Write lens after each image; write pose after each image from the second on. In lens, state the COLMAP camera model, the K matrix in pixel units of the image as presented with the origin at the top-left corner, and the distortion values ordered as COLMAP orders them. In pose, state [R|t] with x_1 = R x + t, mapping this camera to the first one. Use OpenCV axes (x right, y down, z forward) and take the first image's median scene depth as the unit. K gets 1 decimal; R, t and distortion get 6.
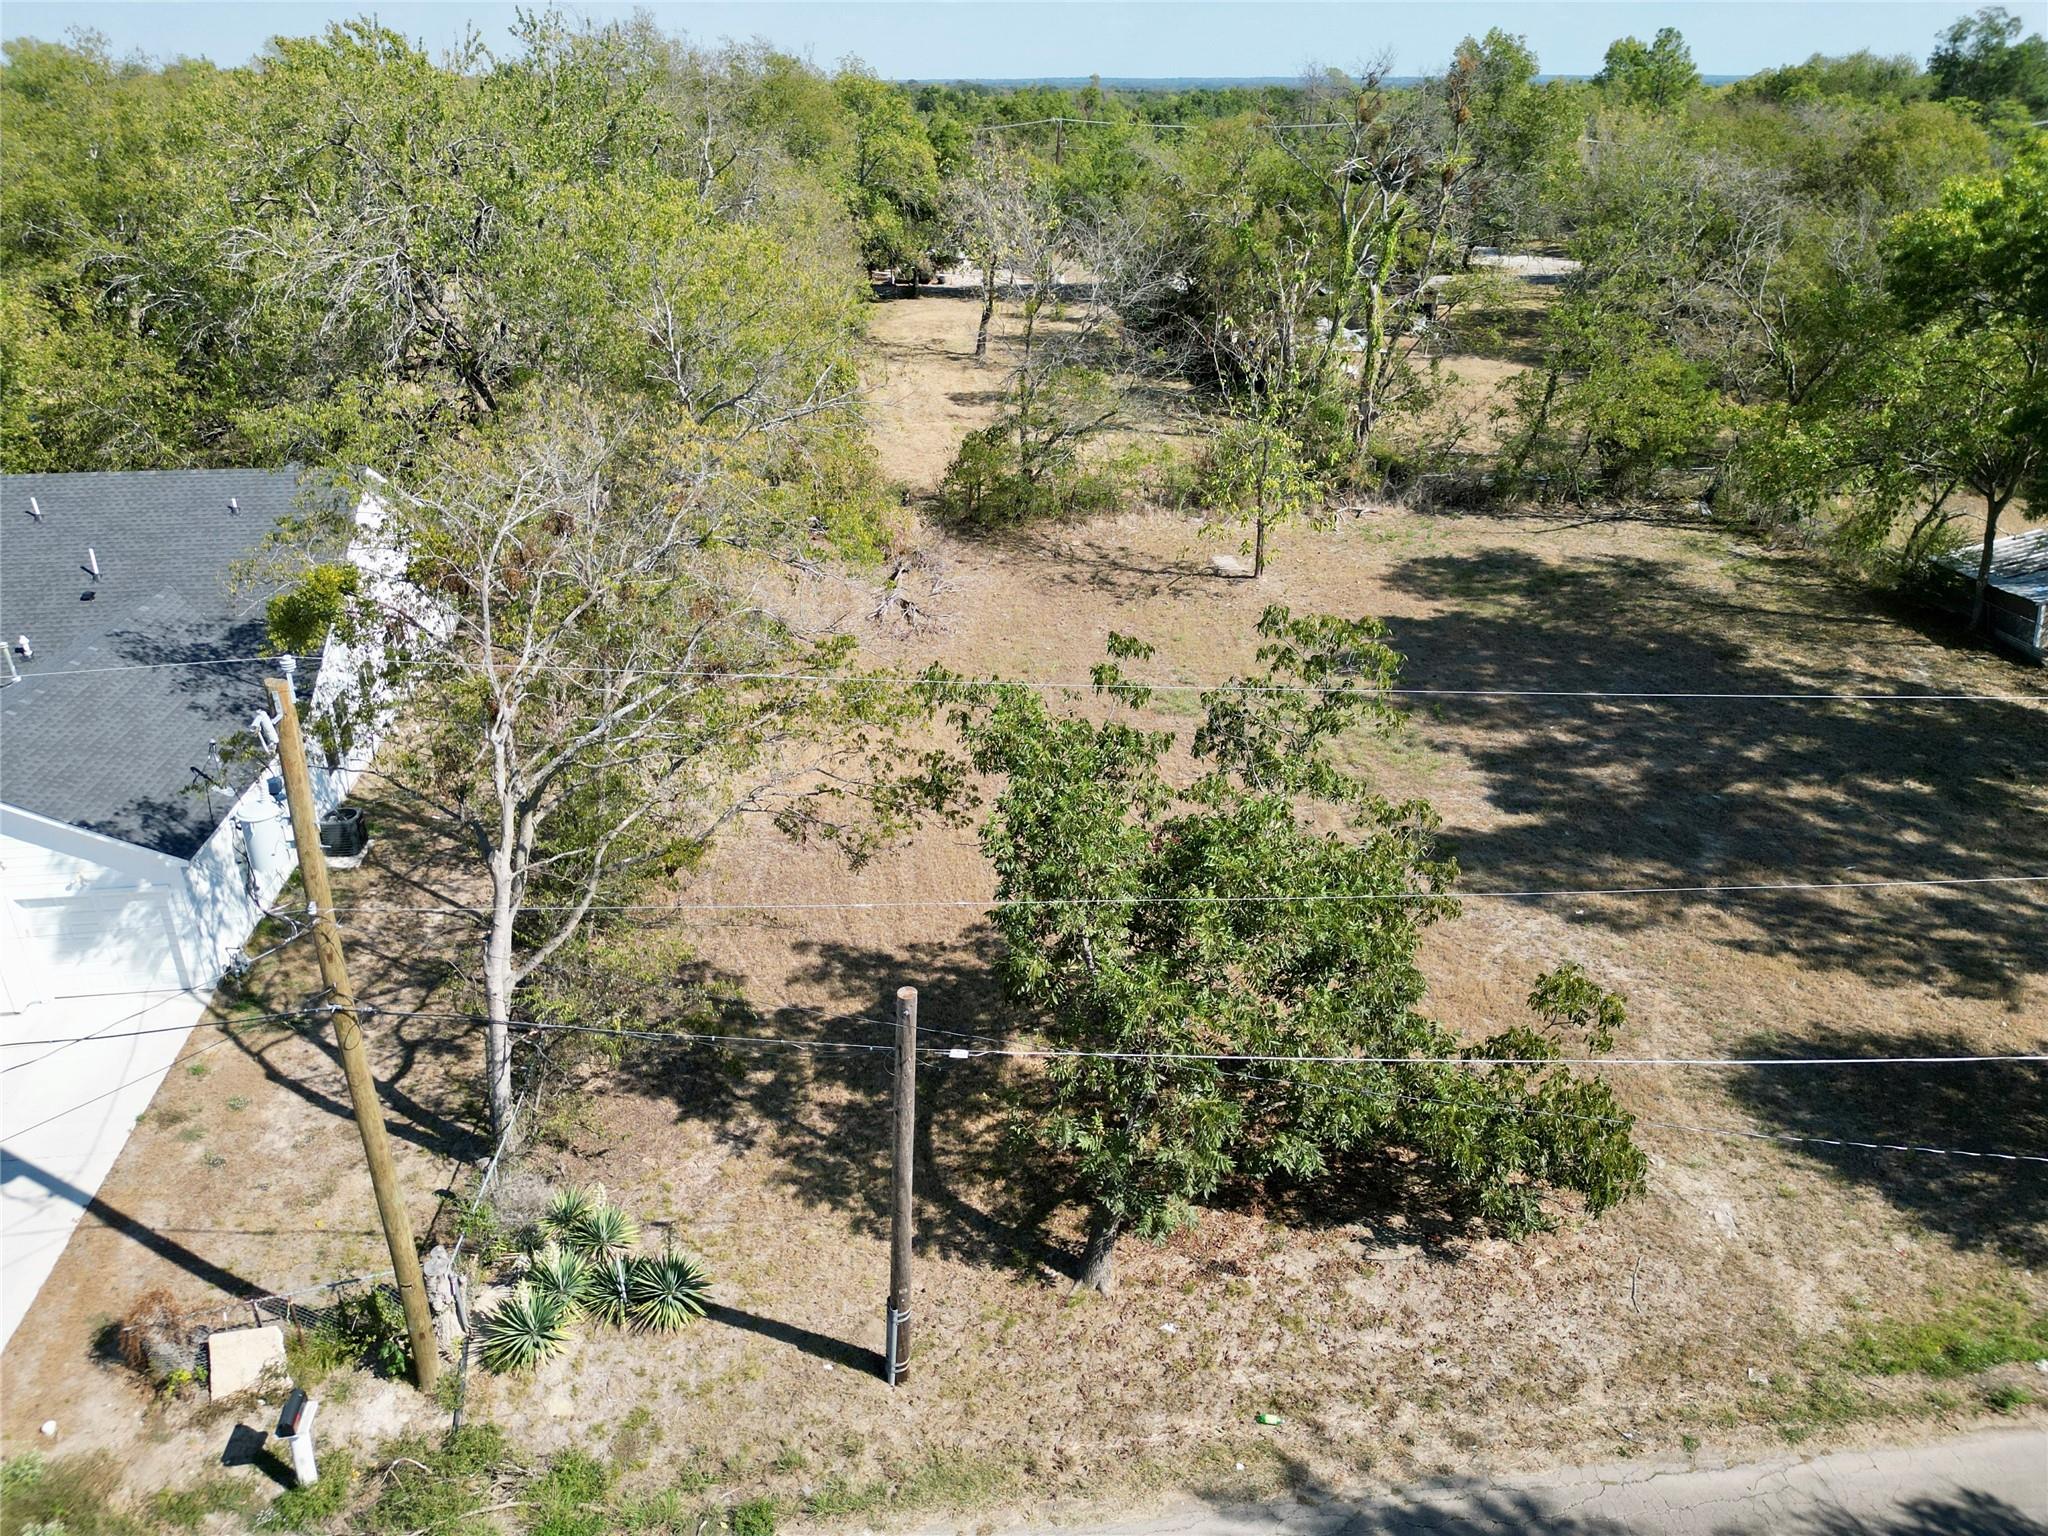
lens RADIAL K [[1427.0, 0, 1029.4], [0, 1427.0, 751.0], [0, 0, 1]] dist [0.068415, -0.060147]
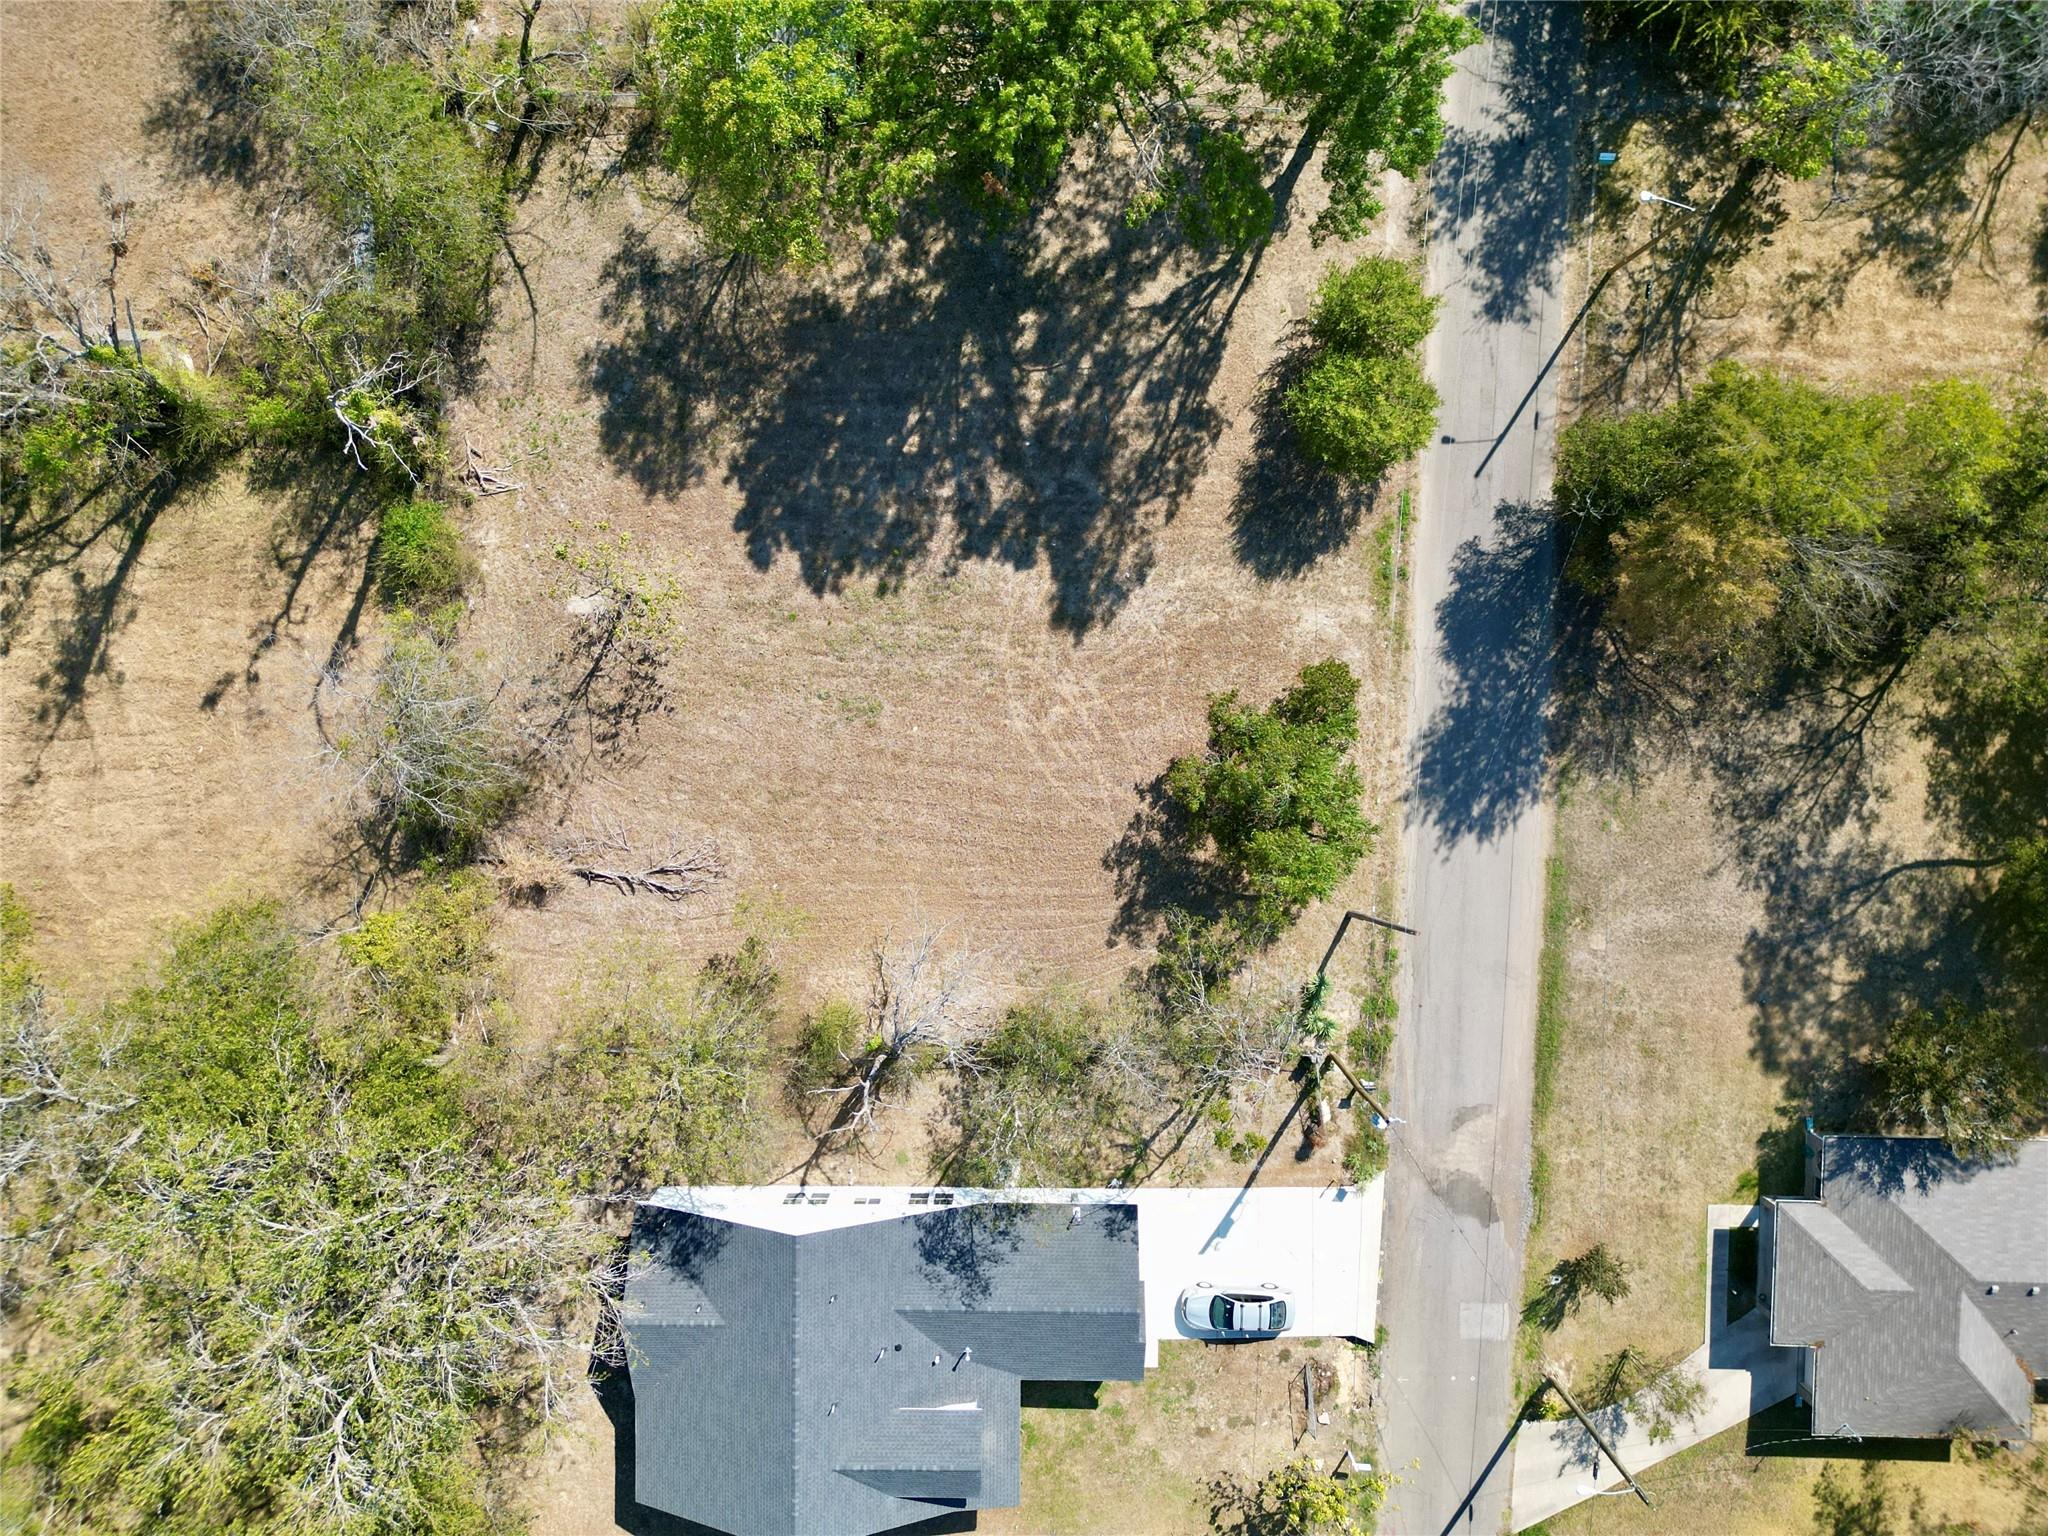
lens RADIAL K [[1427.0, 0, 1019.3], [0, 1427.0, 773.7], [0, 0, 1]] dist [0.068415, -0.060147]
pose [[0.134867, -0.989358, -0.054610, 0.199975], [0.426752, 0.008257, 0.904331, -1.913507], [-0.894256, -0.145270, 0.423324, 0.245356]]
